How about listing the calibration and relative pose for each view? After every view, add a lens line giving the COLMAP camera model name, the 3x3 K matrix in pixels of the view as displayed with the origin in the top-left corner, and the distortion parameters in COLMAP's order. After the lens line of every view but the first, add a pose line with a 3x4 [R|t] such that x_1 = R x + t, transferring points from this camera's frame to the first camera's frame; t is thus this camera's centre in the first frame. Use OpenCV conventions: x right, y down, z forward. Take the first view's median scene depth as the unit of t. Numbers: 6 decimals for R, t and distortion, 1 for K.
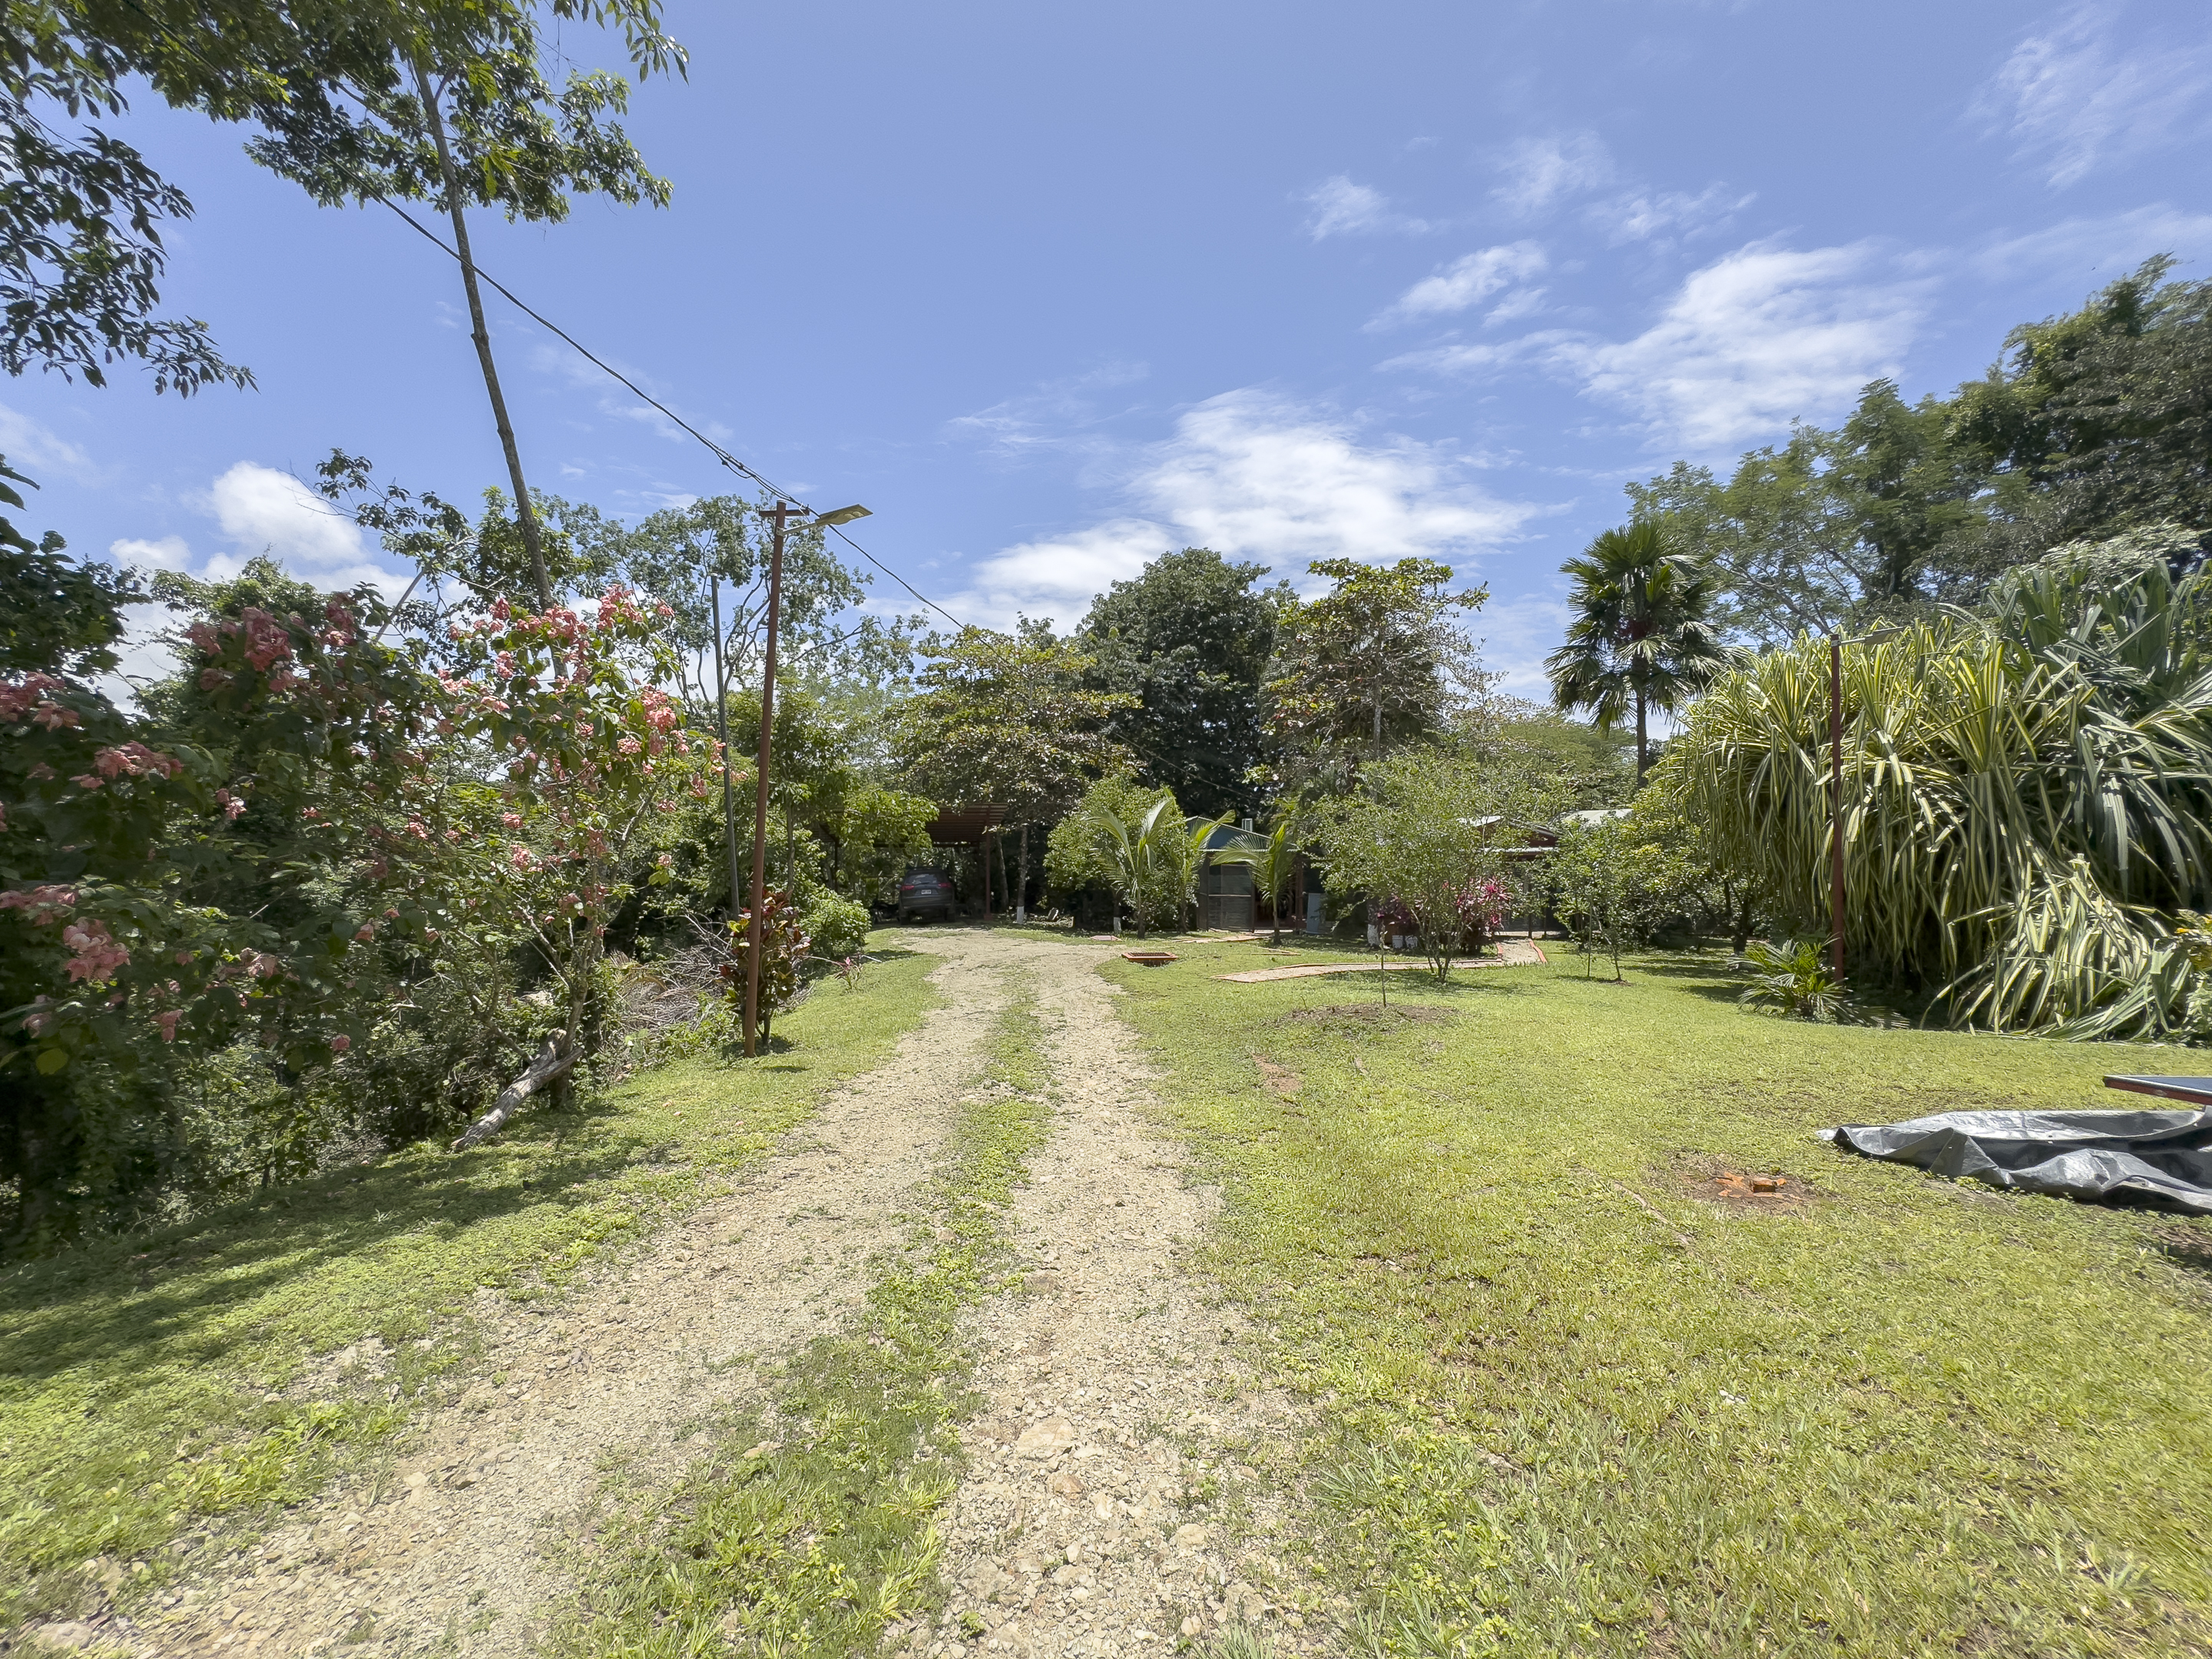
lens RADIAL K [[878.6, 0, 1119.2], [0, 878.6, 830.7], [0, 0, 1]] dist [-0.009865, 0.000125]
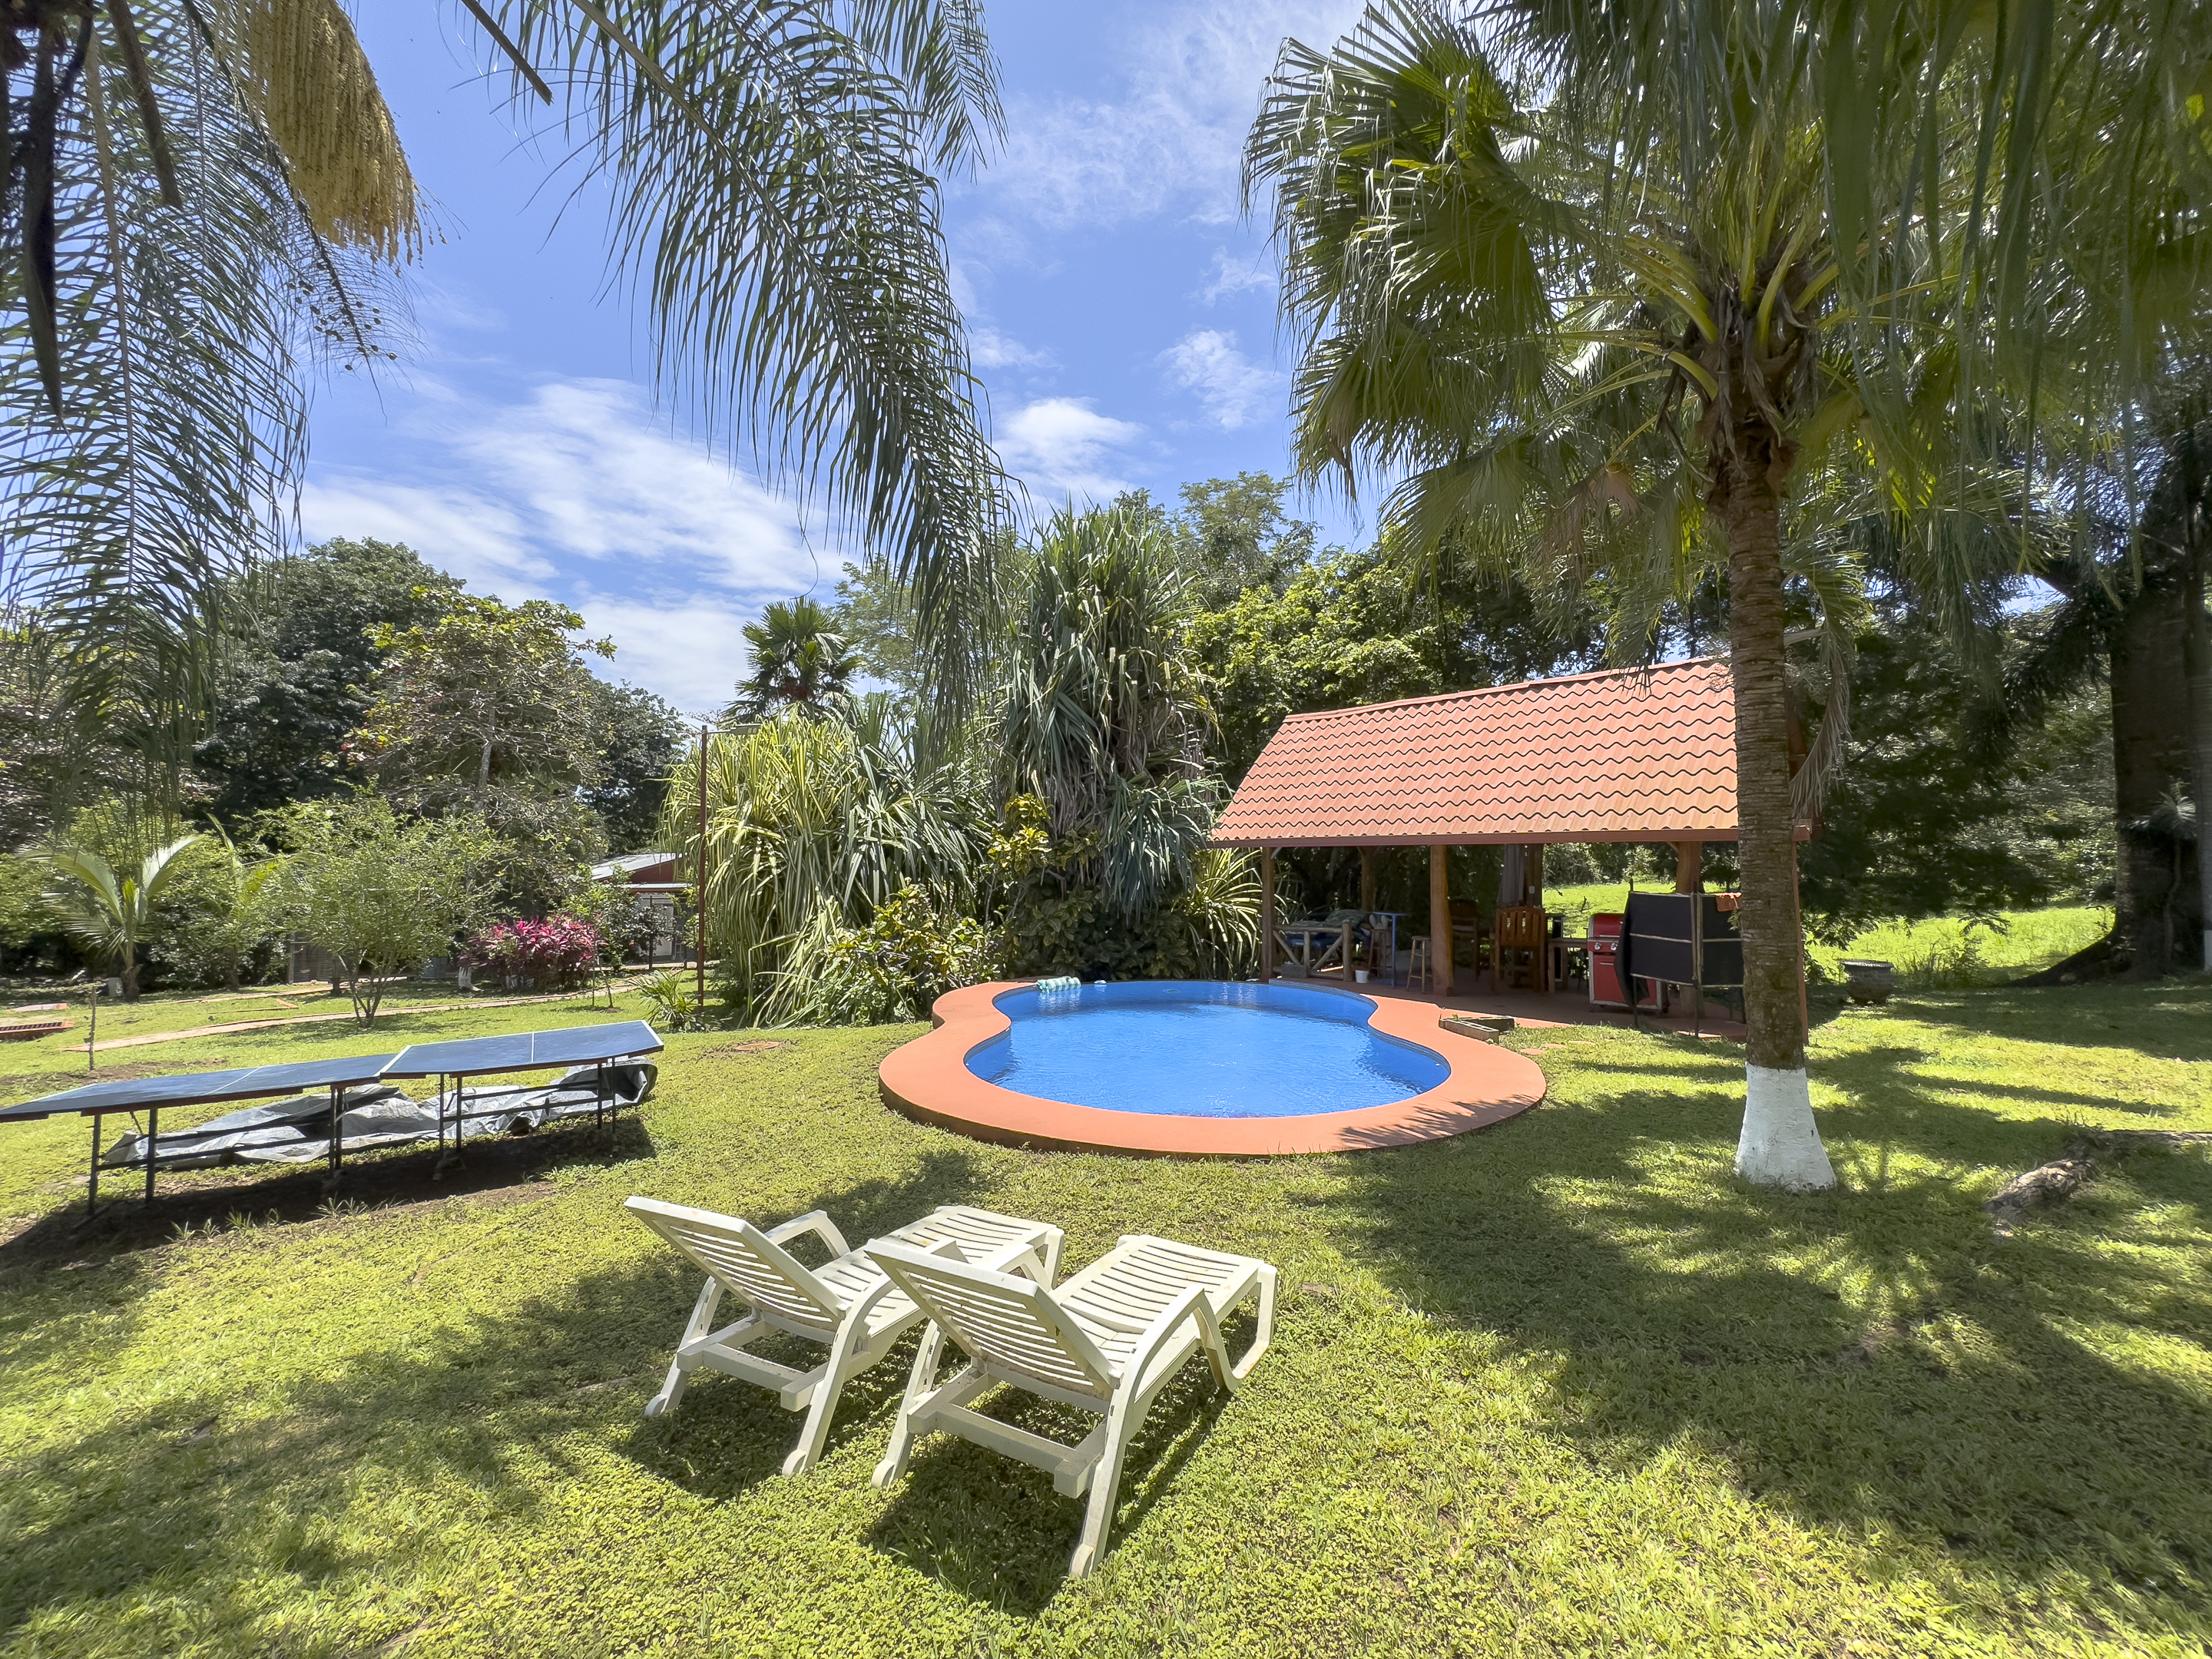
lens RADIAL K [[878.6, 0, 1119.2], [0, 878.6, 830.7], [0, 0, 1]] dist [-0.009865, 0.000125]
pose [[0.823114, 0.026810, 0.567243, 0.281403], [-0.007132, 0.999294, -0.036881, -0.012748], [-0.567831, 0.026311, 0.822724, -0.160505]]
